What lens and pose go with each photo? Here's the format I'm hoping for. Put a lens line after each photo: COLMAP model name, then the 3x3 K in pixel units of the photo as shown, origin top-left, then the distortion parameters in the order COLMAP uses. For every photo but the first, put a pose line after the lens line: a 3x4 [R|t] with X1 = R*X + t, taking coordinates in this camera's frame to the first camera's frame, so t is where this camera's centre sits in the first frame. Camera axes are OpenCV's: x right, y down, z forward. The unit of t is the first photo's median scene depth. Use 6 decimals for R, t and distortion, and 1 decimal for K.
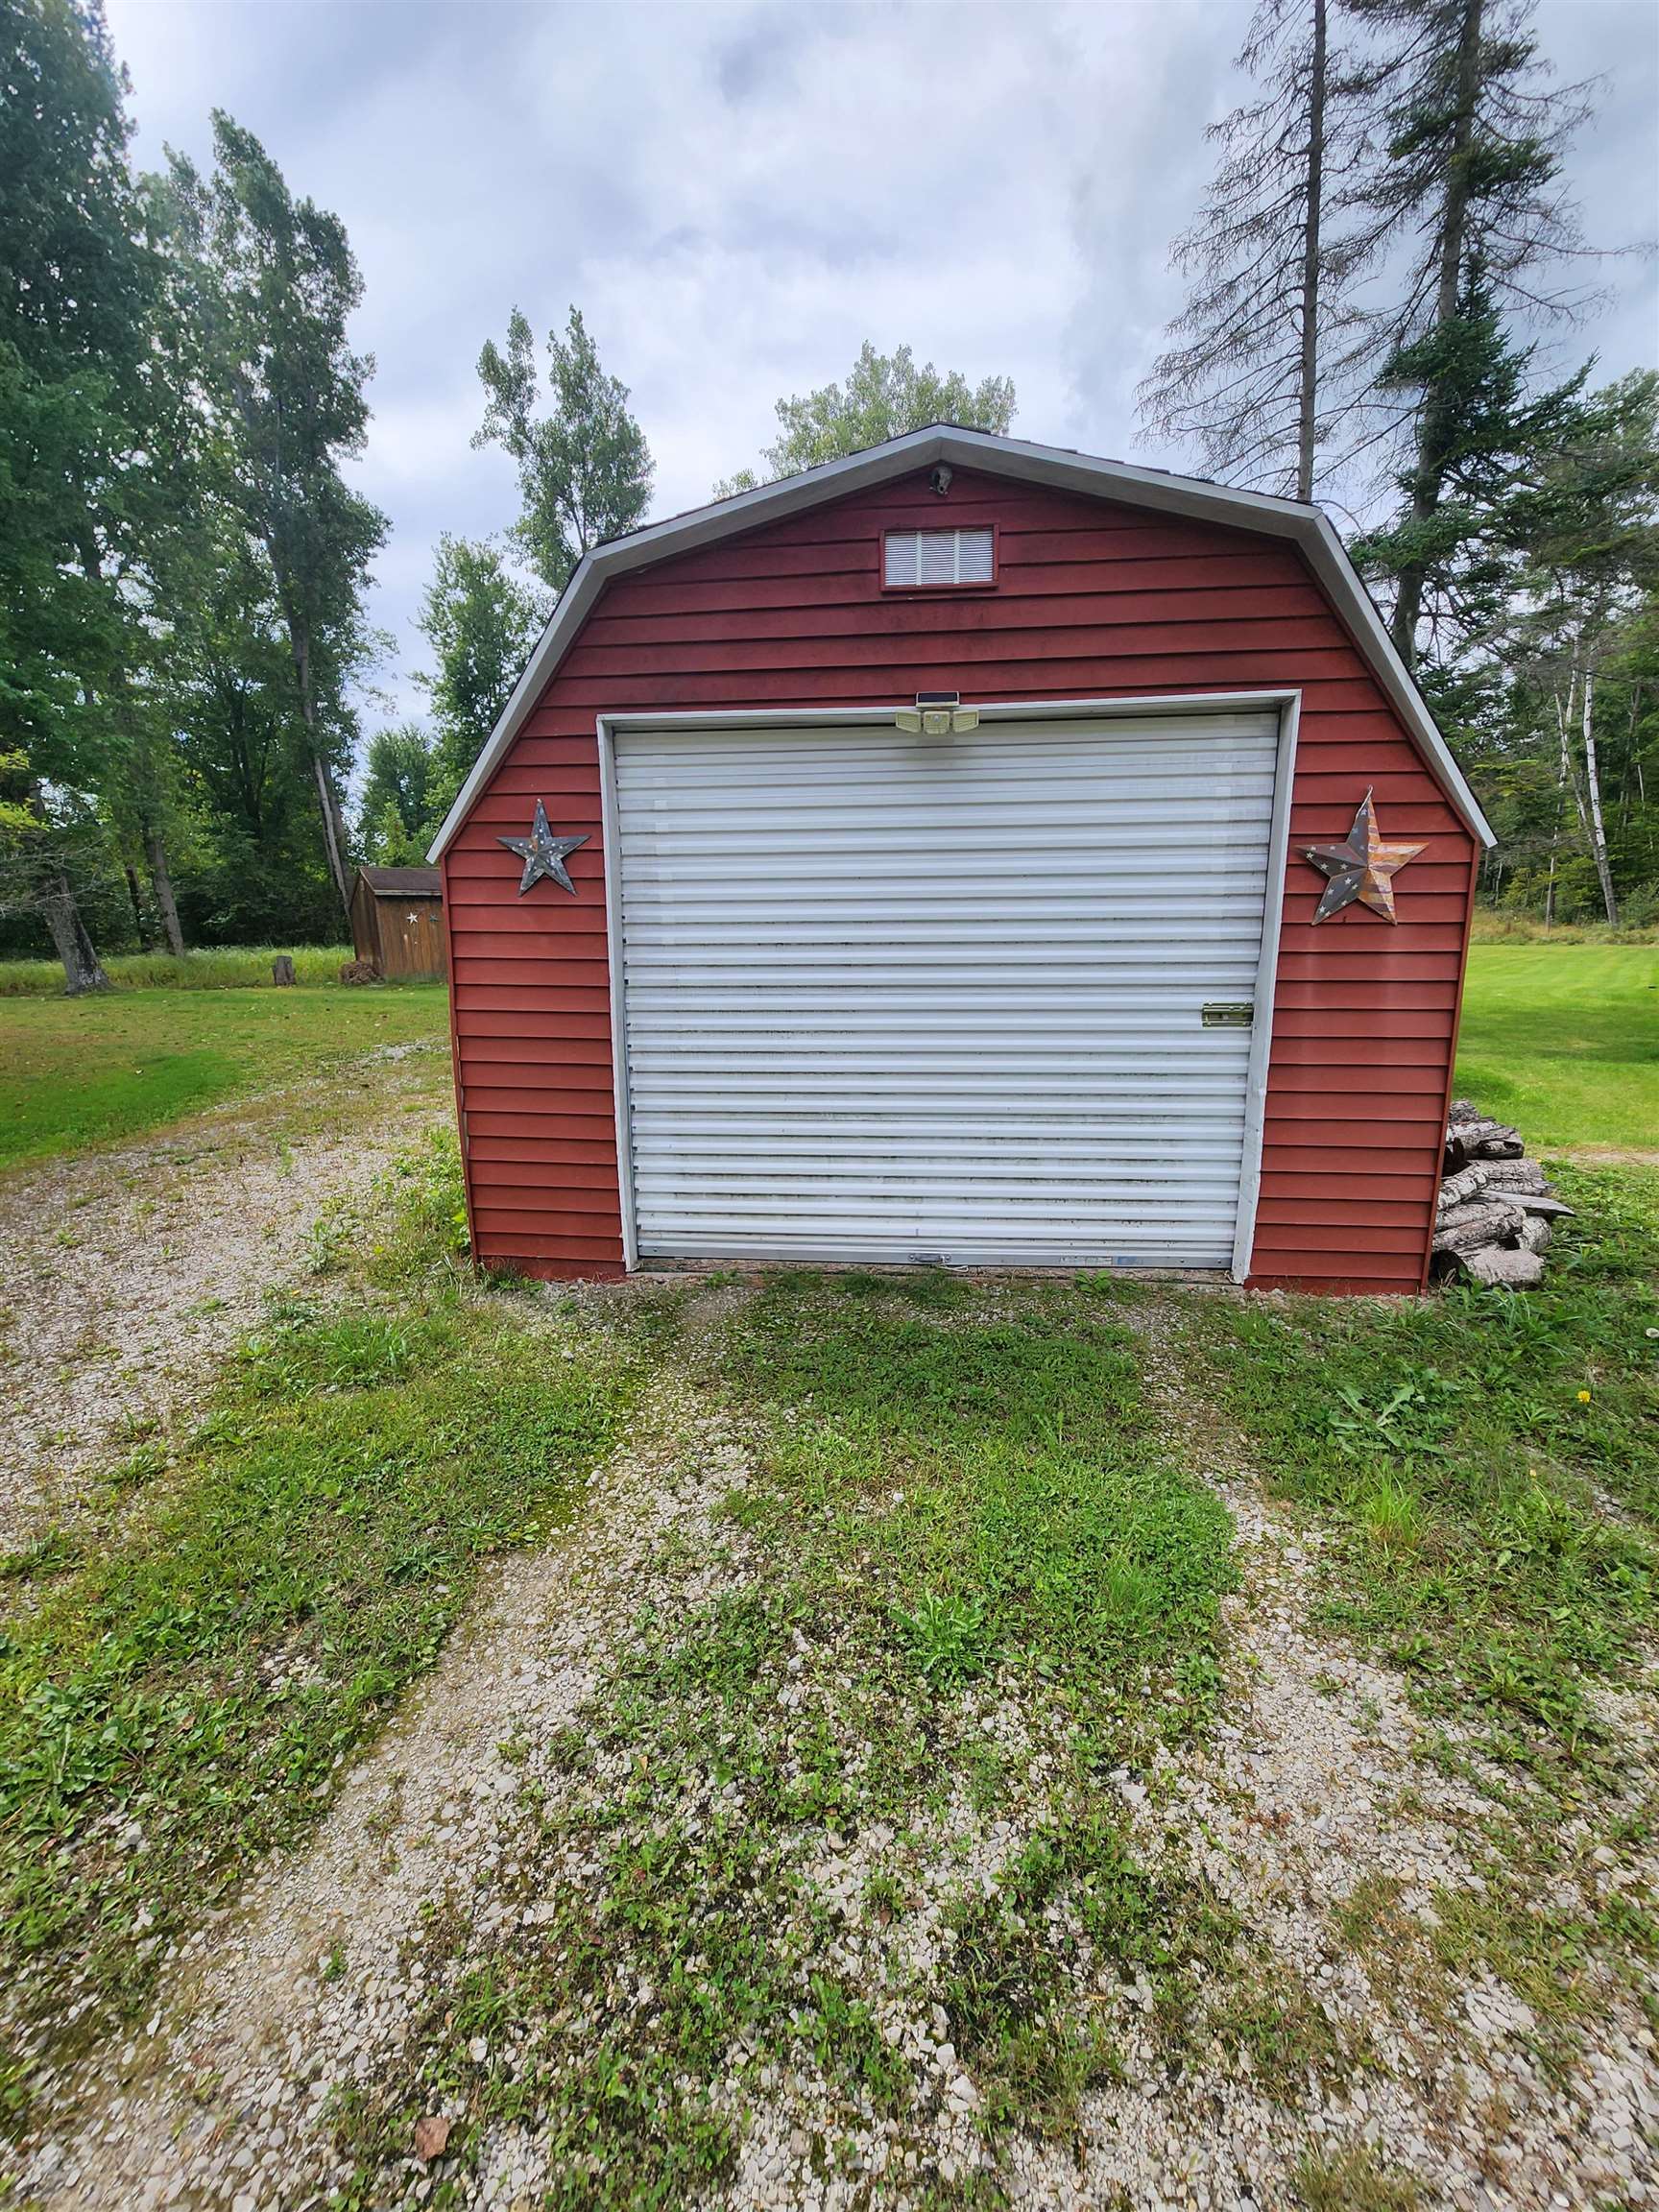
lens RADIAL K [[892.5, 0, 838.4], [0, 892.5, 1121.1], [0, 0, 1]] dist [0.000562, 0.000112]
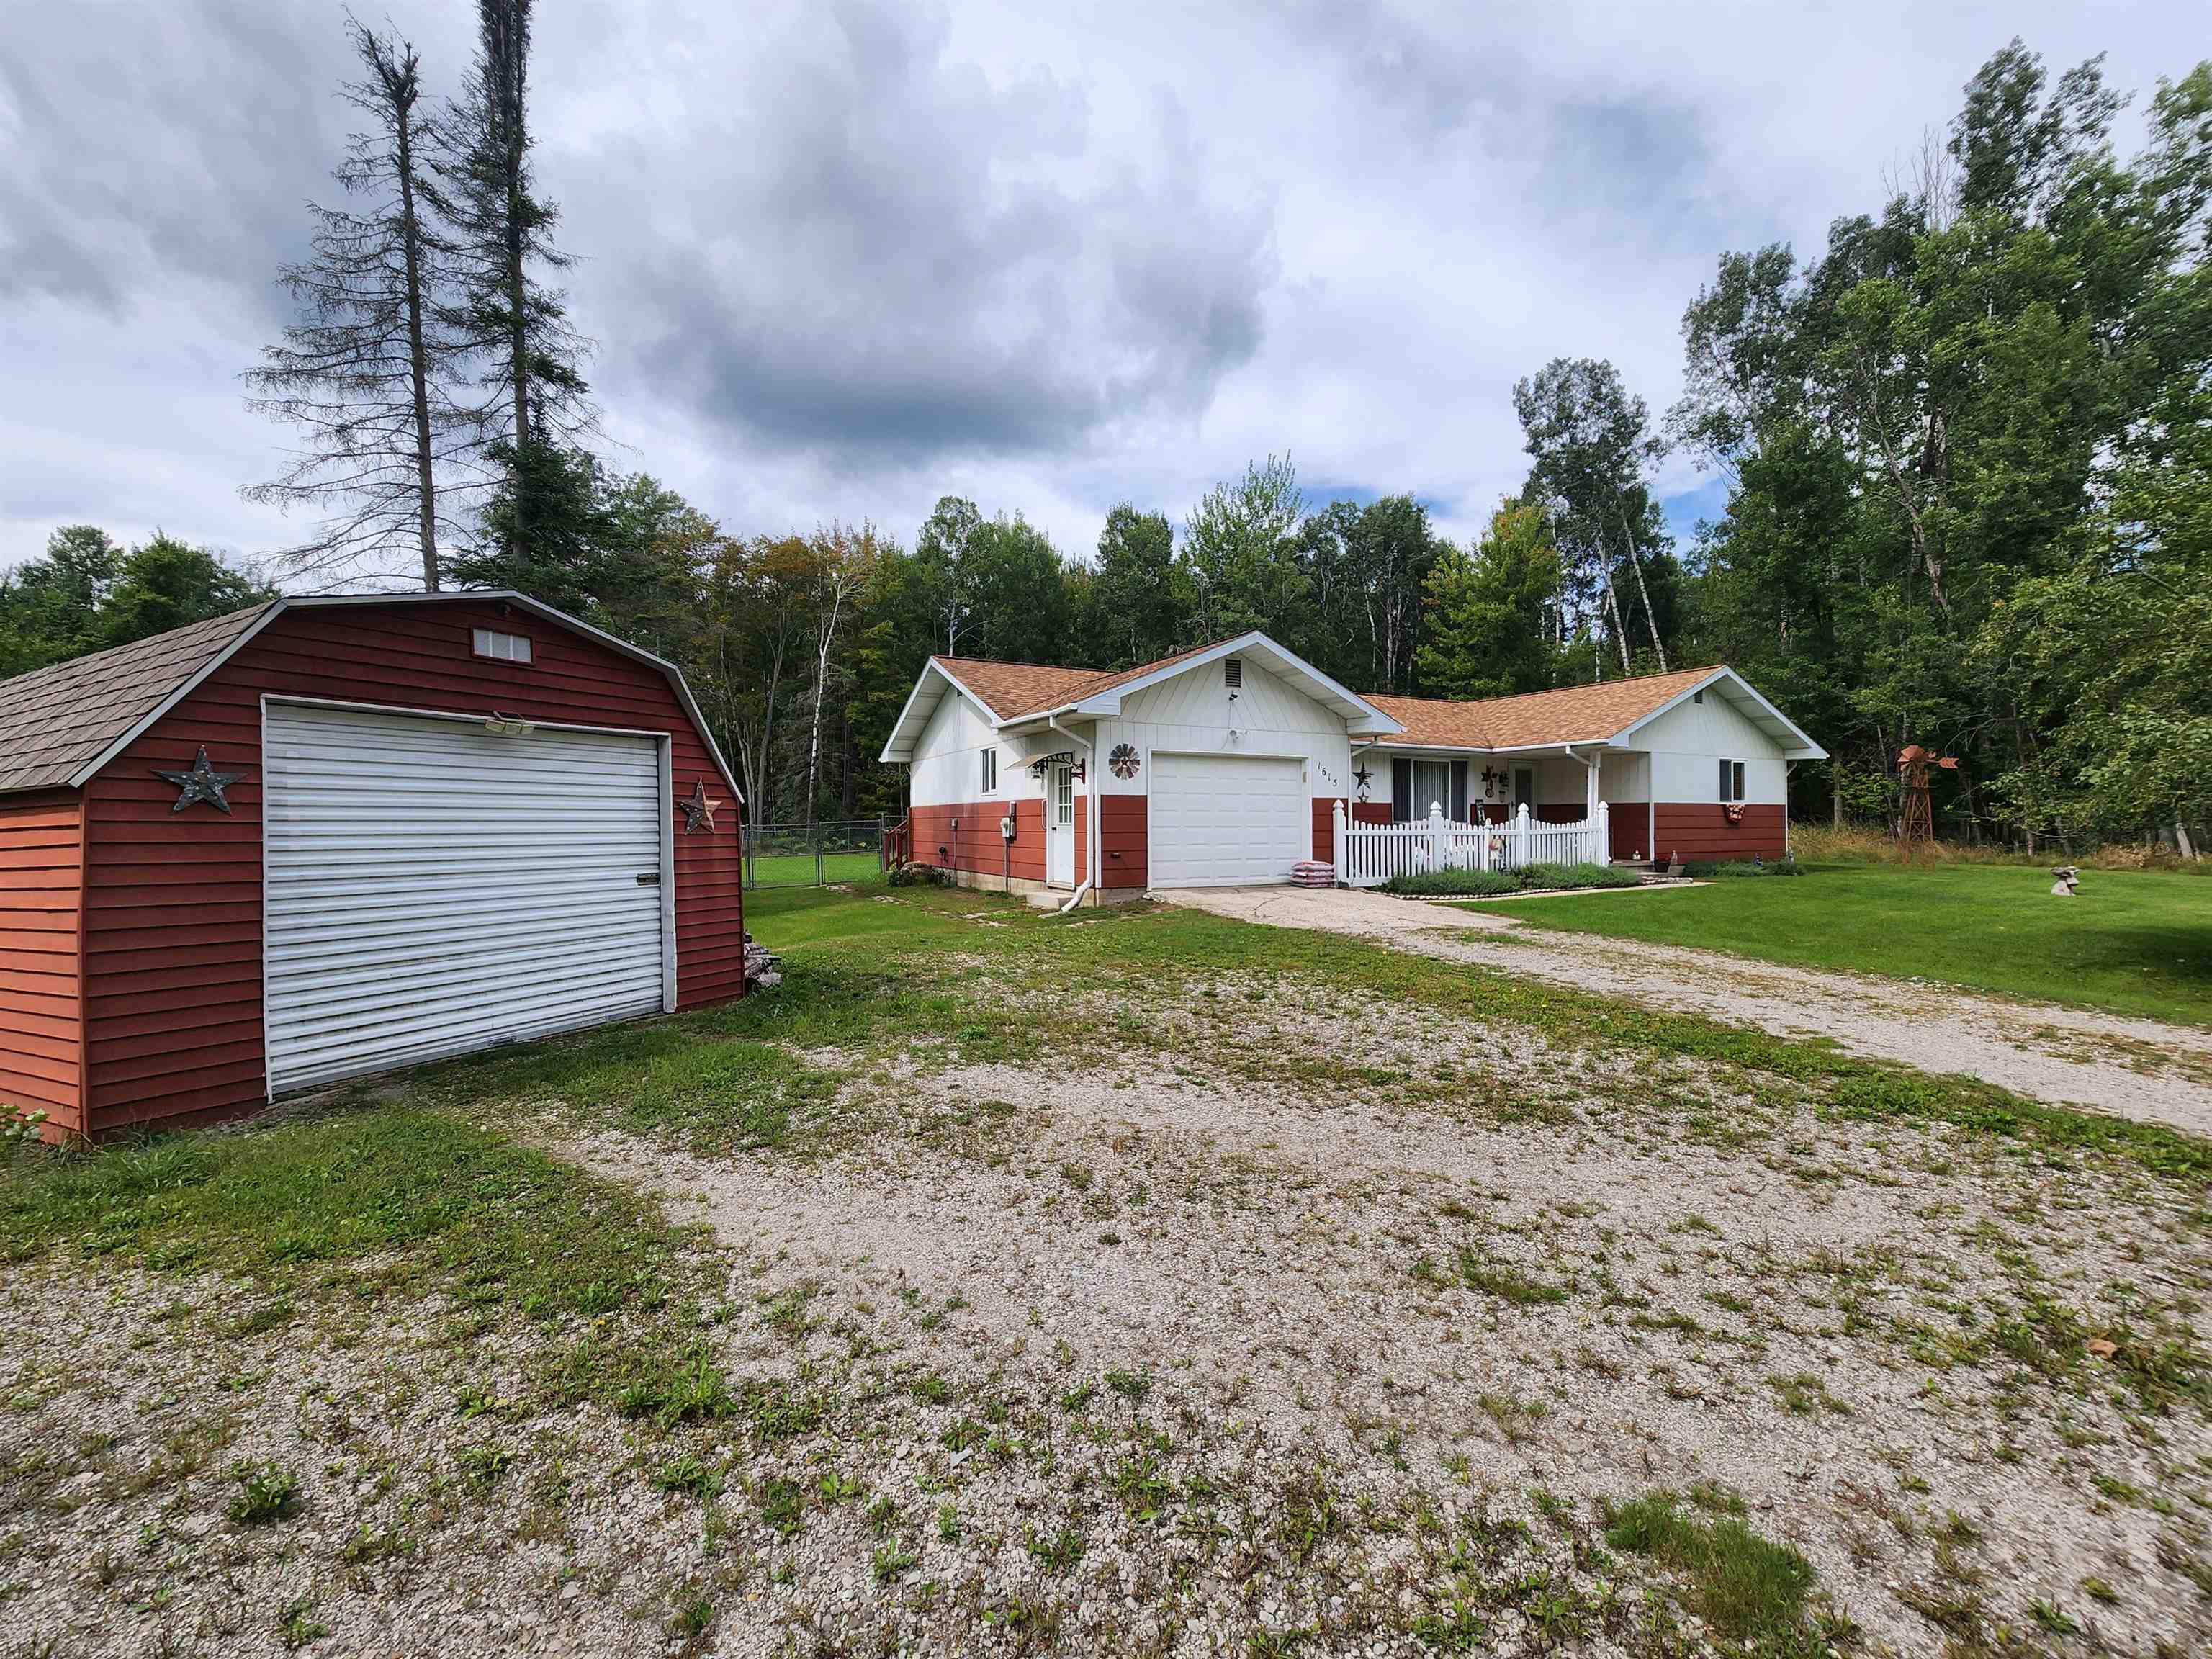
lens RADIAL K [[892.5, 0, 1093.6], [0, 892.5, 825.8], [0, 0, 1]] dist [0.000562, 0.000112]
pose [[0.362145, 0.008228, 0.932085, -1.046909], [0.214886, 0.972289, -0.092073, 0.160347], [-0.907014, 0.233636, 0.350342, -0.622601]]
